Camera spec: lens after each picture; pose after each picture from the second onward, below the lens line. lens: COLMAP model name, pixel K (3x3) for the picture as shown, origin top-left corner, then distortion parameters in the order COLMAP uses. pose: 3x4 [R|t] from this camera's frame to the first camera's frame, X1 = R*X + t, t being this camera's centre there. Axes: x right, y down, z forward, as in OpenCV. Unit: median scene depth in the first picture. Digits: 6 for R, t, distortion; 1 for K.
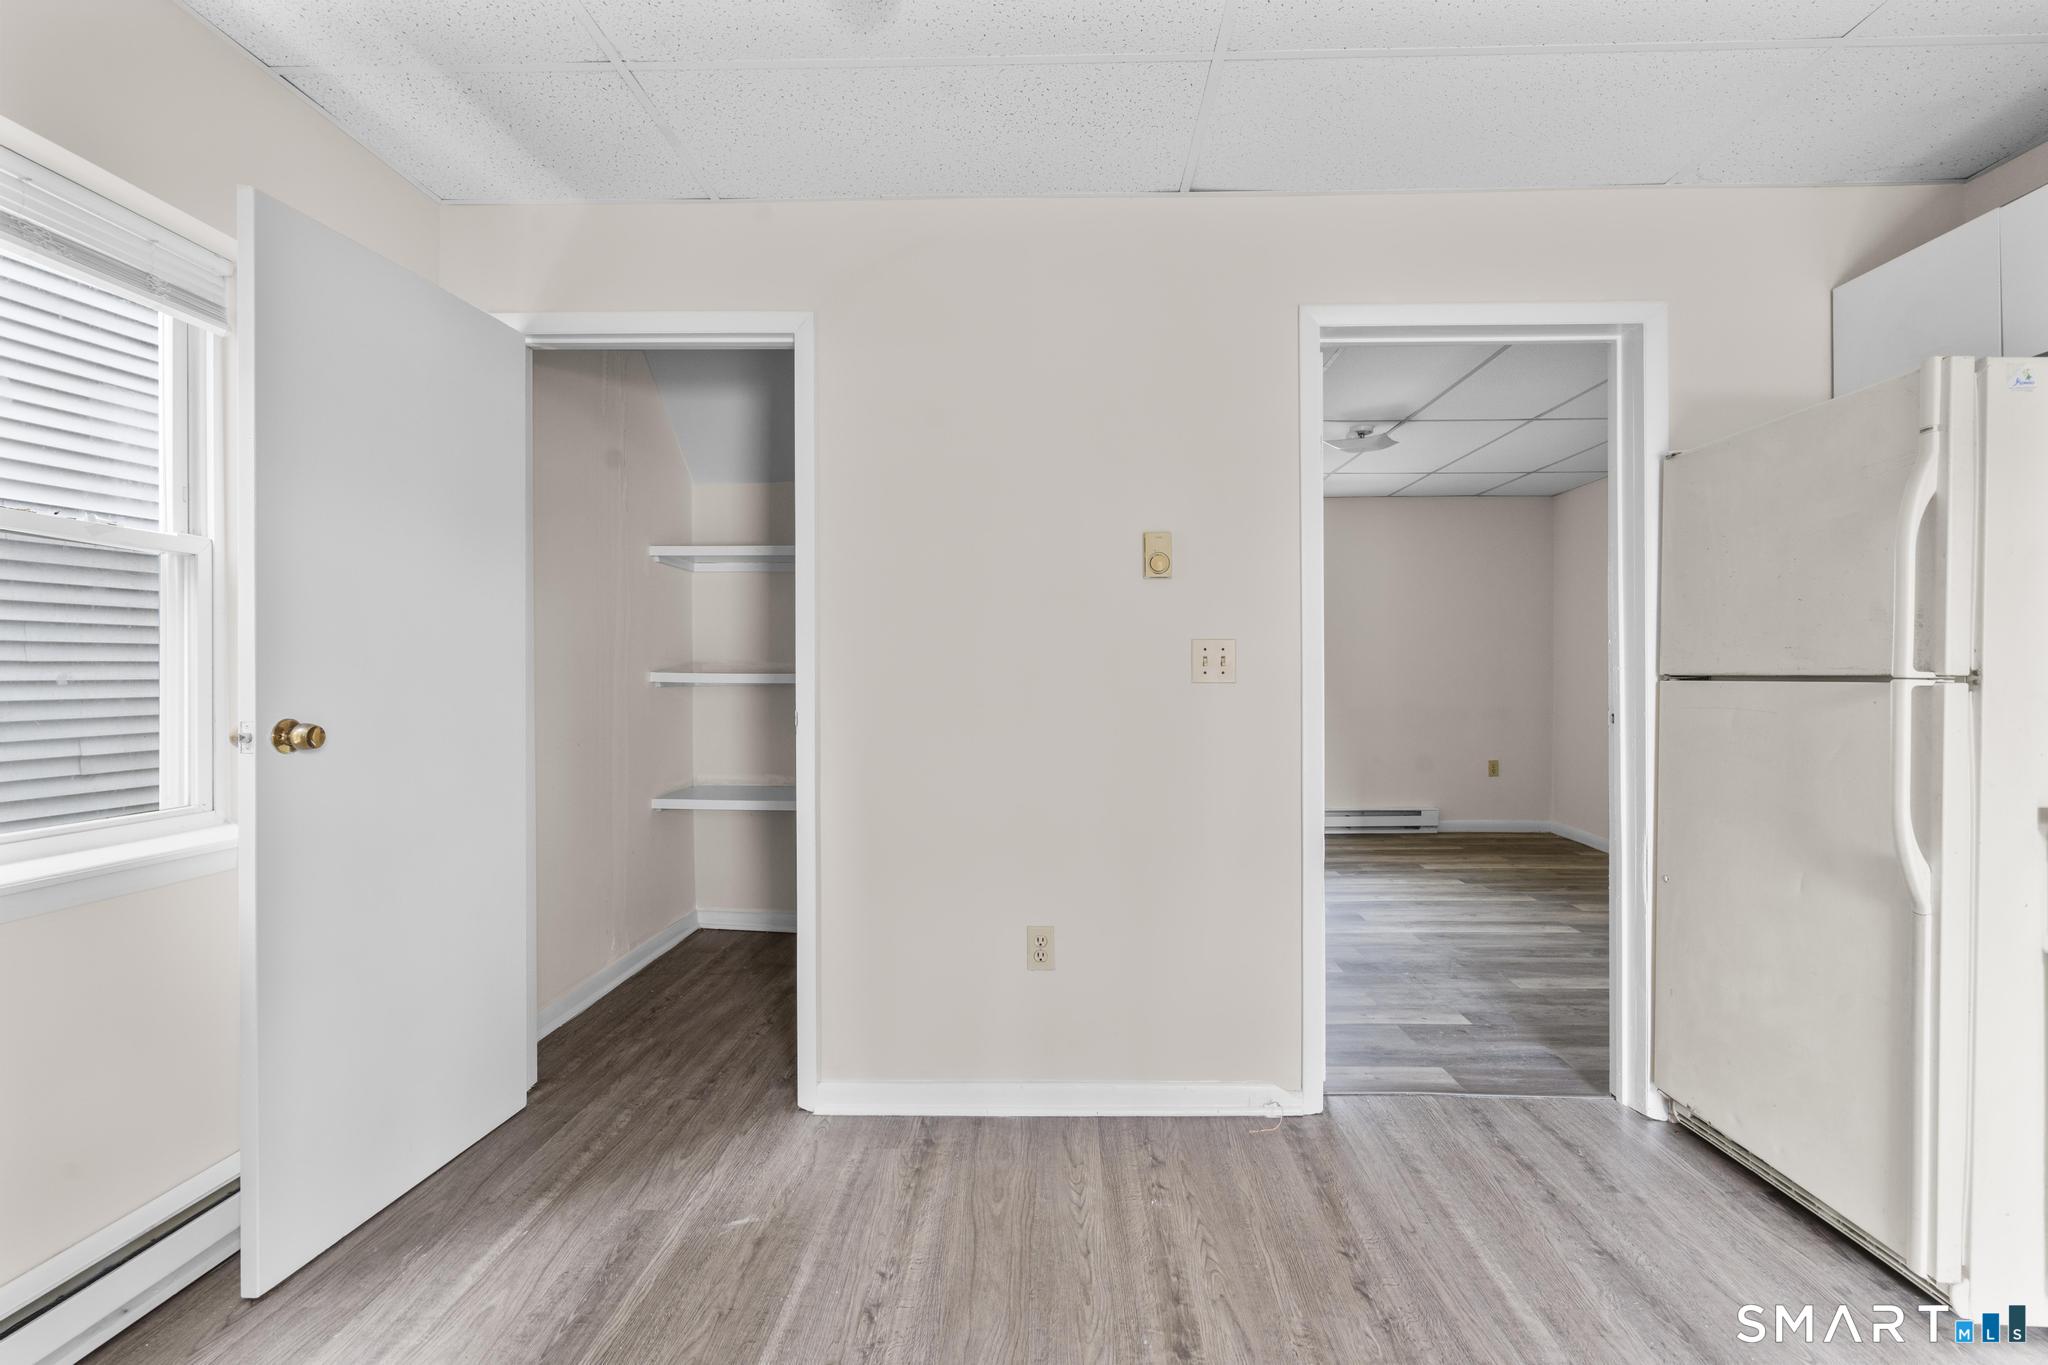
lens RADIAL K [[923.0, 0, 1024.7], [0, 923.0, 673.0], [0, 0, 1]] dist [-0.004729, 0.002452]
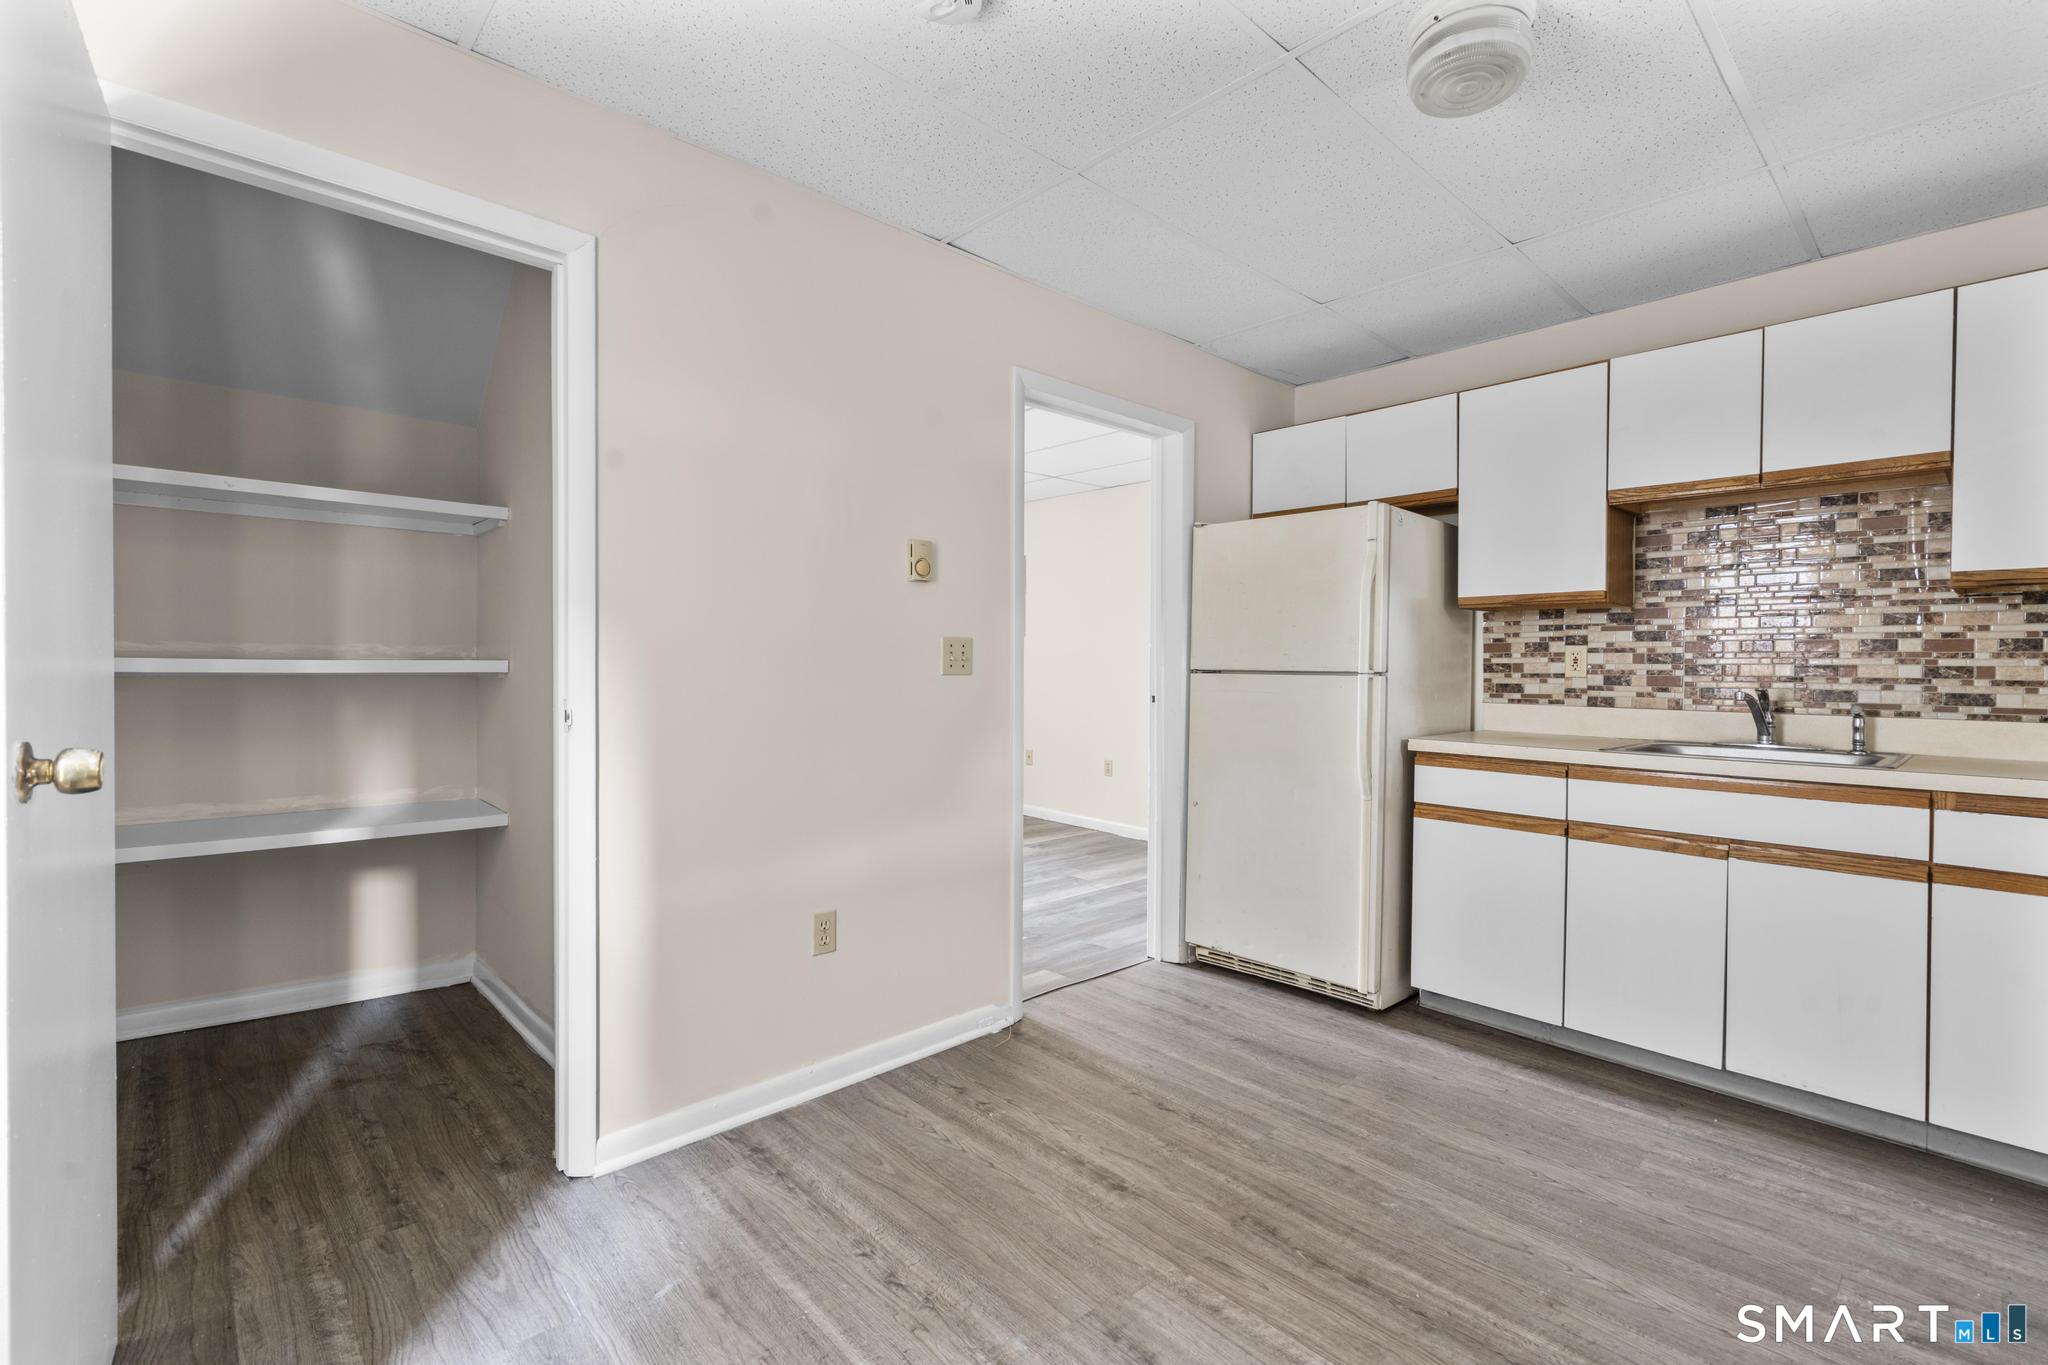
lens RADIAL K [[923.0, 0, 1026.8], [0, 923.0, 677.8], [0, 0, 1]] dist [-0.004729, 0.002452]
pose [[0.707369, -0.004039, 0.706833, -0.596035], [-0.010201, 0.999821, 0.015921, -0.005854], [-0.706771, -0.018472, 0.707201, 0.125723]]
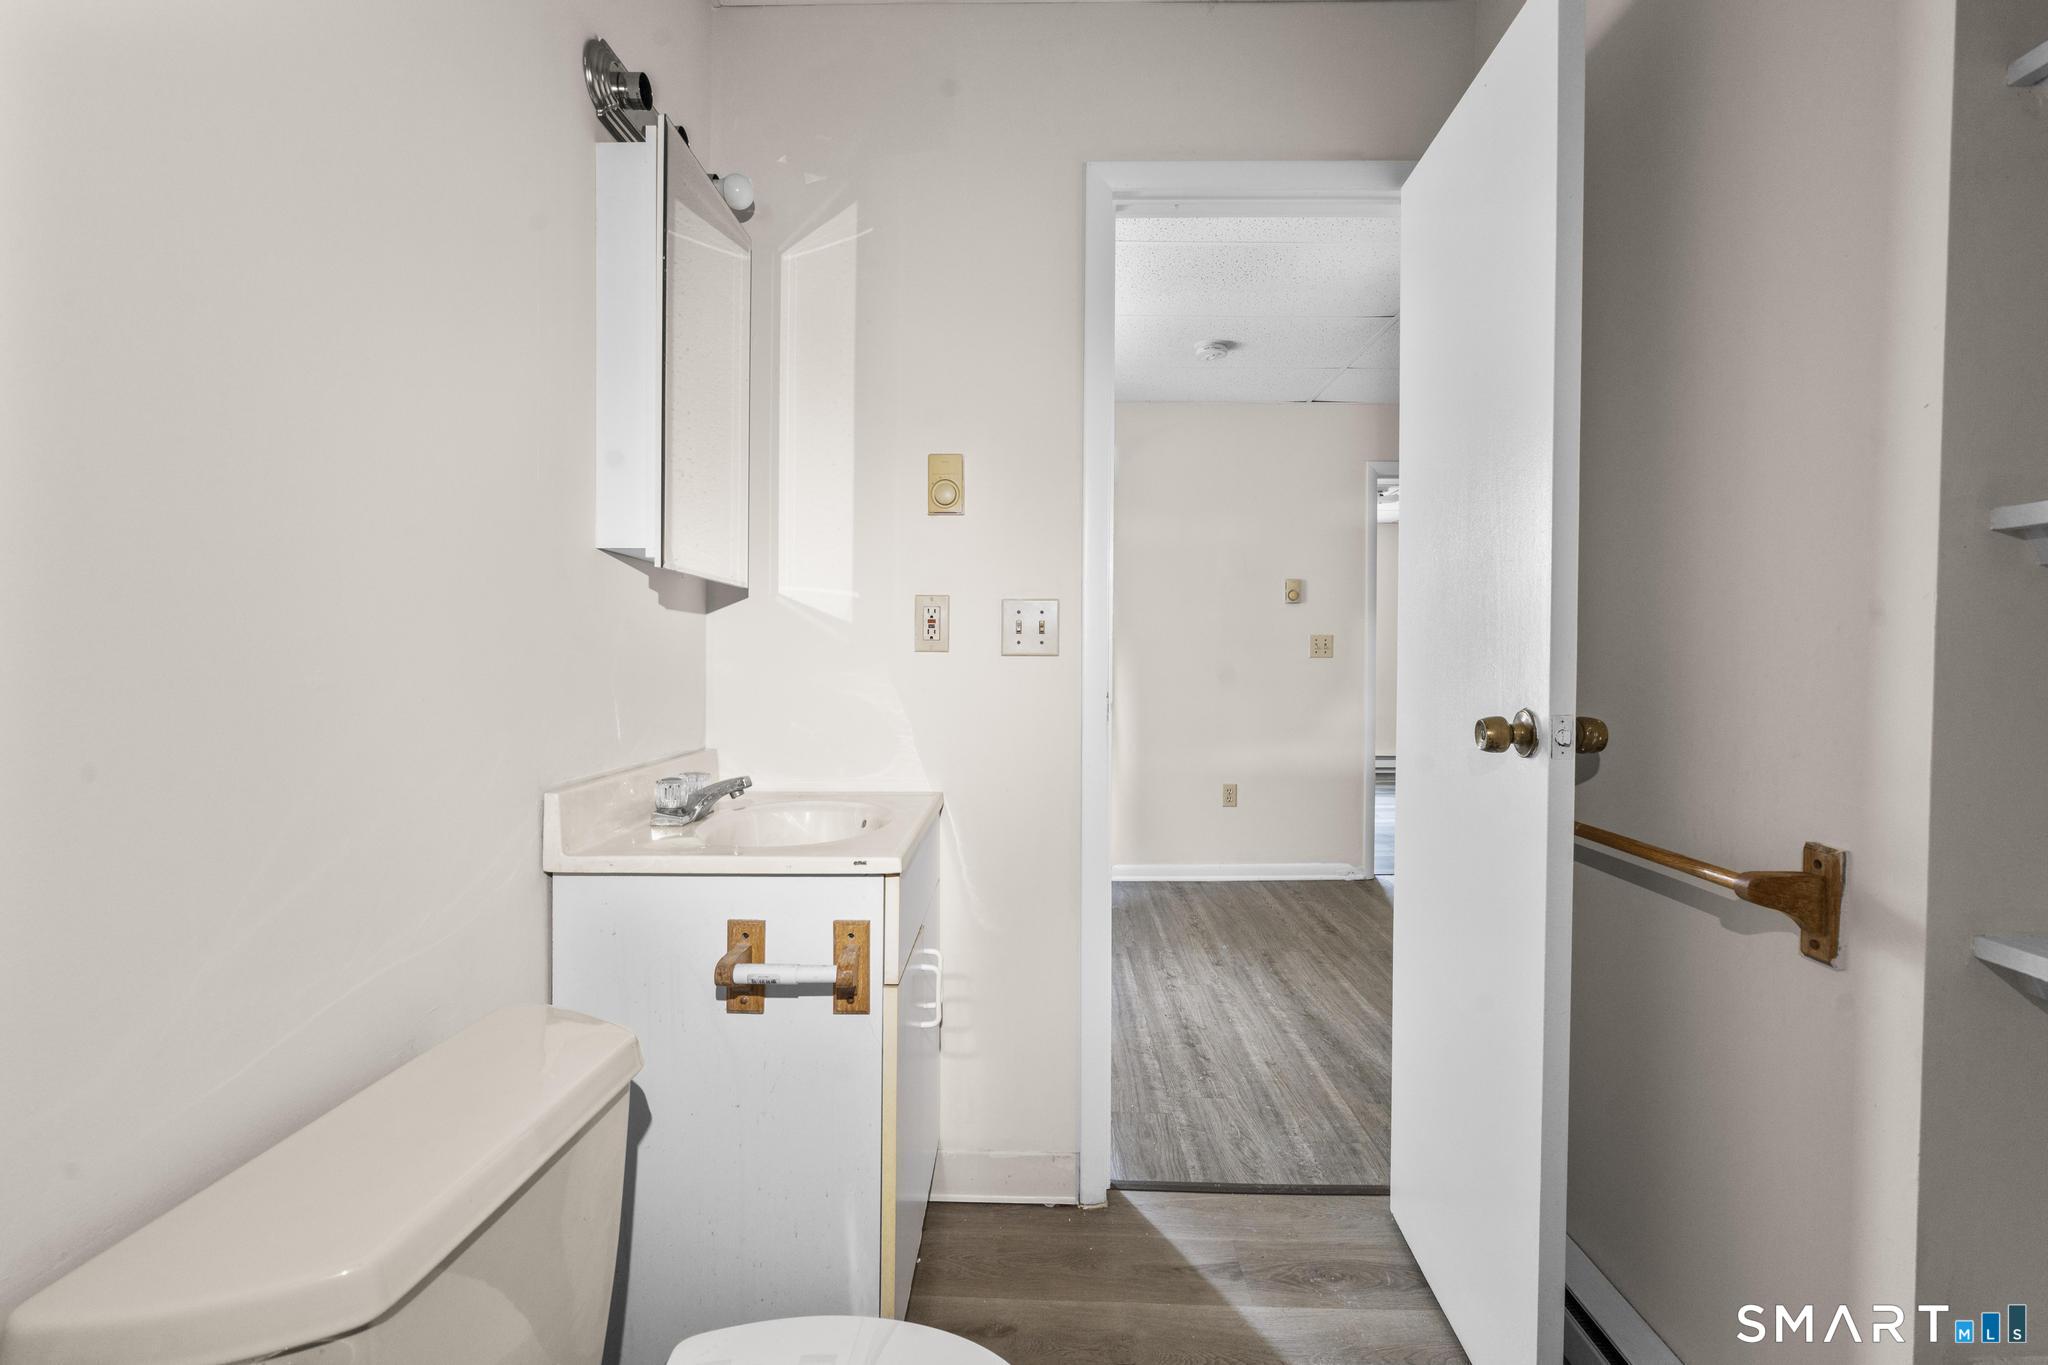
lens RADIAL K [[923.0, 0, 1025.8], [0, 923.0, 679.6], [0, 0, 1]] dist [-0.004729, 0.002452]
pose [[0.999855, 0.003152, 0.016715, -0.477284], [-0.003579, 0.999666, 0.025614, 0.009613], [-0.016628, -0.025670, 0.999532, -0.985685]]
